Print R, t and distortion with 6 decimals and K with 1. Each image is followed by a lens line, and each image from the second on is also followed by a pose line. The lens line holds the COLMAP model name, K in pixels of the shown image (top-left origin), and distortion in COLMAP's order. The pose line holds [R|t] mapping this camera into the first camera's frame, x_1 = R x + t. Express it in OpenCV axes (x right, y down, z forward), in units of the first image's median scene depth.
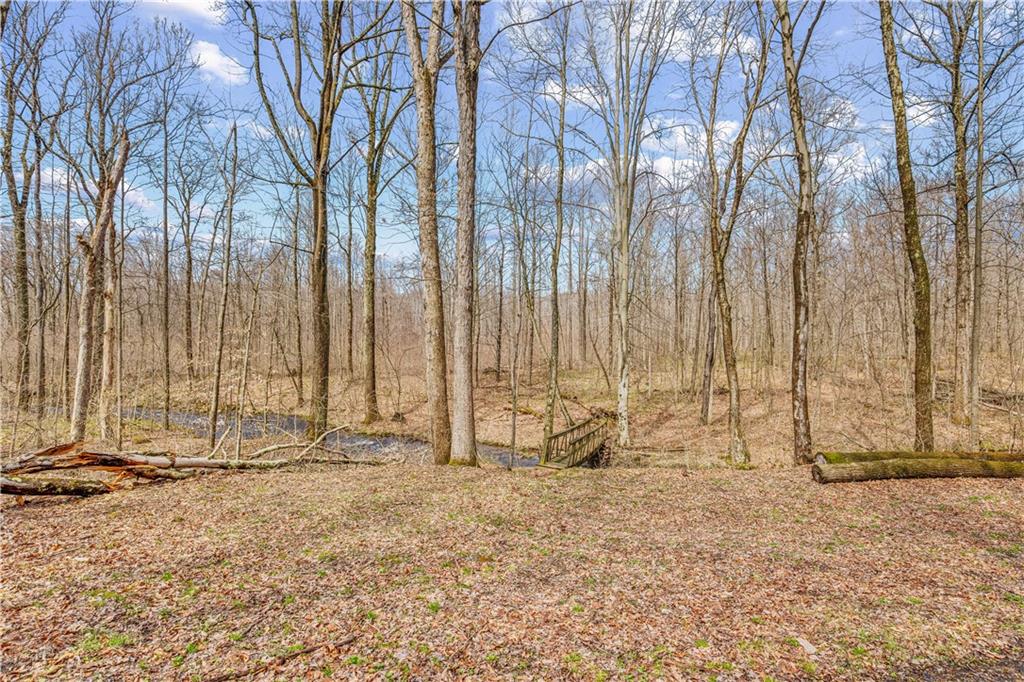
lens RADIAL K [[493.1, 0, 509.1], [0, 493.1, 340.4], [0, 0, 1]] dist [-0.030258, 0.004151]
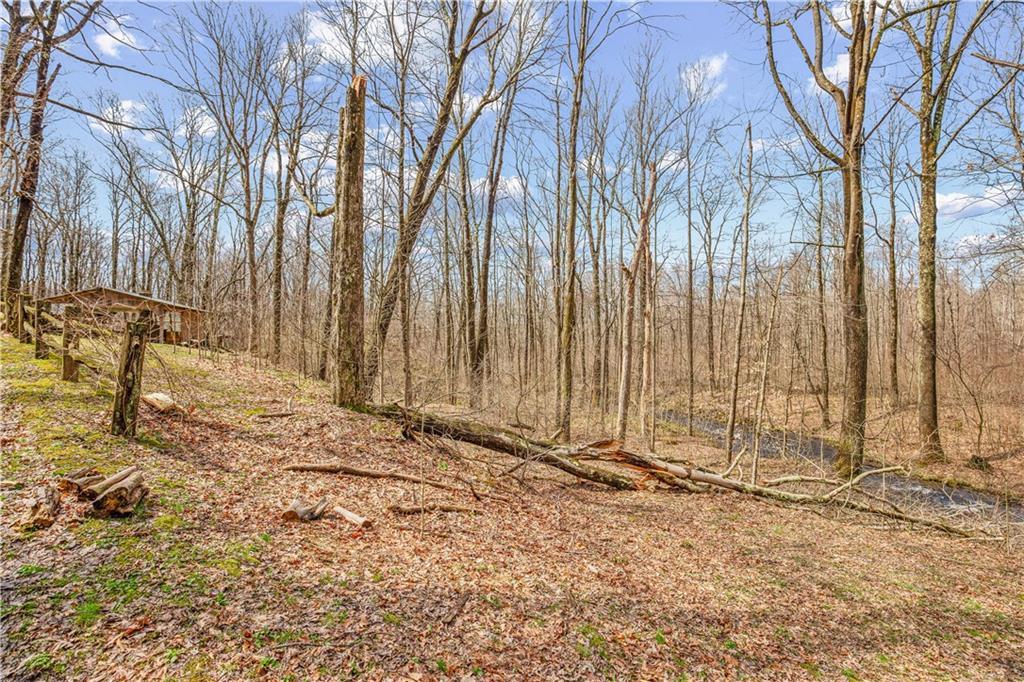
lens RADIAL K [[493.1, 0, 504.4], [0, 493.1, 346.2], [0, 0, 1]] dist [-0.030258, 0.004151]
pose [[0.554535, -0.007154, -0.832130, -0.034753], [-0.005380, 0.999911, -0.012182, 0.002302], [0.832143, 0.011233, 0.554447, 0.066760]]
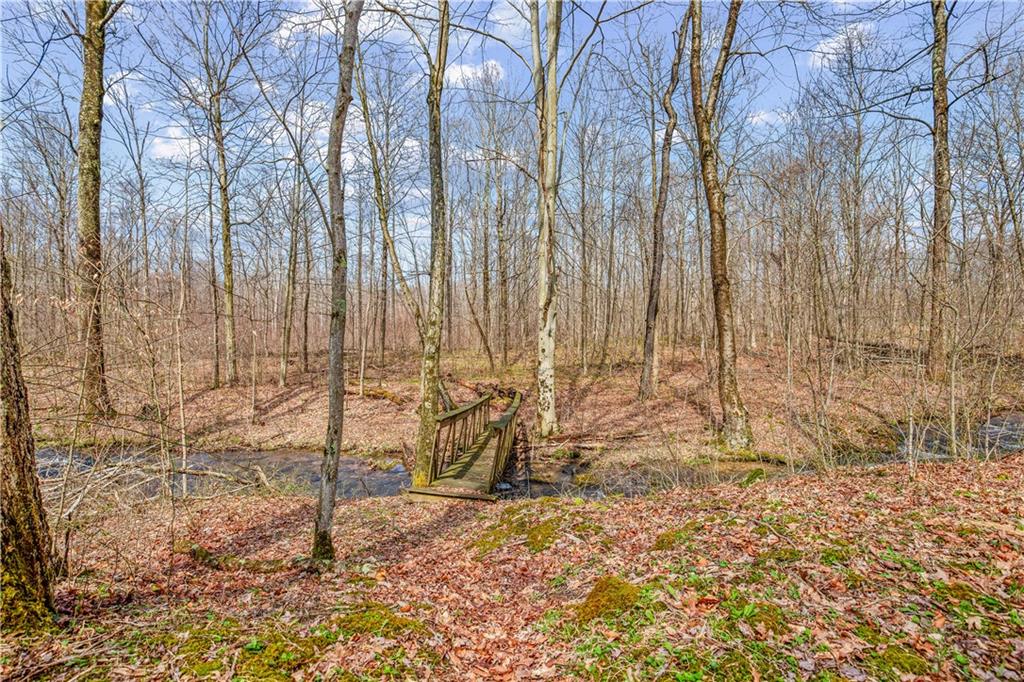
lens RADIAL K [[493.1, 0, 507.1], [0, 493.1, 336.5], [0, 0, 1]] dist [-0.030258, 0.004151]
pose [[0.955222, -0.004697, 0.295854, 0.007916], [0.007060, 0.999951, -0.006919, 0.084515], [-0.295807, 0.008698, 0.955208, 0.381647]]
